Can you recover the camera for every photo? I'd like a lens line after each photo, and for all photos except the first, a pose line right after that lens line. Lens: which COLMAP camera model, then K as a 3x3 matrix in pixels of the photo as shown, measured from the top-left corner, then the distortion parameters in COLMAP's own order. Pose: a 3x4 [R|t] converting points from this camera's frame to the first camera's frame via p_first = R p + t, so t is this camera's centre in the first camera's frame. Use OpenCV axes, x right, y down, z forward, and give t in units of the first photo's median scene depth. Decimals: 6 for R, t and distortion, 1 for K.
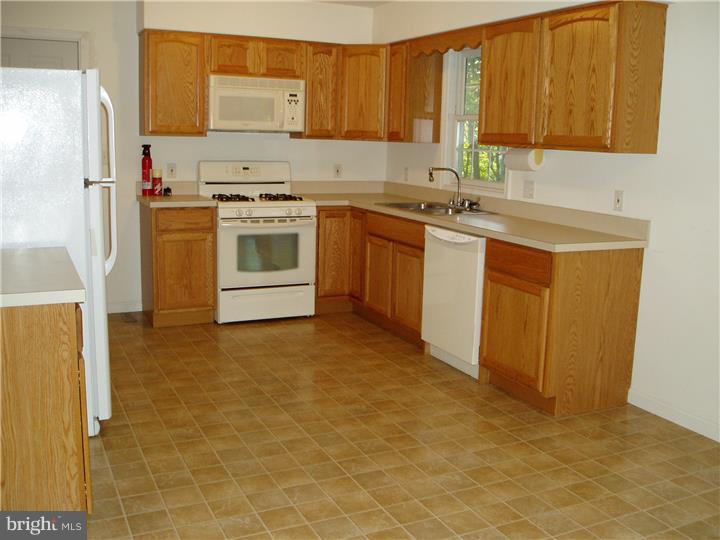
lens RADIAL K [[743.0, 0, 368.7], [0, 743.0, 254.6], [0, 0, 1]] dist [-0.094350, 0.014770]
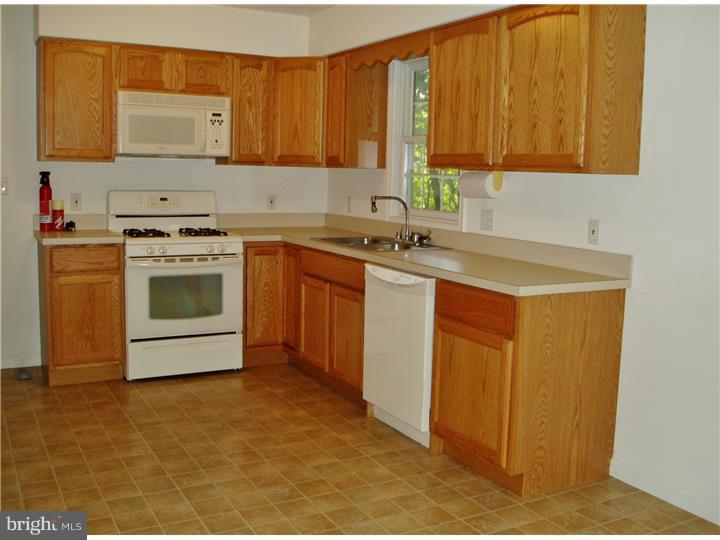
lens RADIAL K [[761.3, 0, 363.3], [0, 761.3, 256.1], [0, 0, 1]] dist [-0.088672, 0.012455]
pose [[0.998991, -0.008841, 0.044036, 0.031670], [0.010846, 0.998906, -0.045486, -0.007604], [-0.043586, 0.045918, 0.997994, 0.121584]]
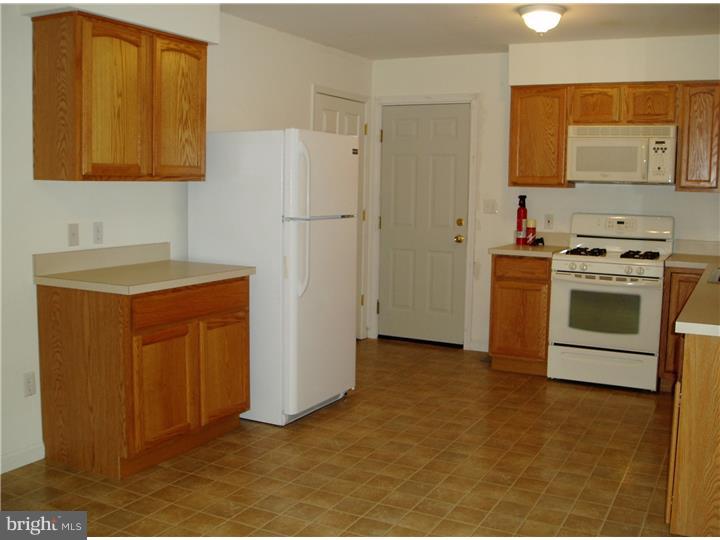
lens RADIAL K [[741.0, 0, 360.0], [0, 741.0, 270.0], [0, 0, 1]] dist [-0.127314, 0.009782]
pose [[0.592486, 0.076821, -0.801910, 0.427461], [-0.125975, 0.992031, 0.001959, -0.019047], [0.795670, 0.099860, 0.597442, 0.217071]]
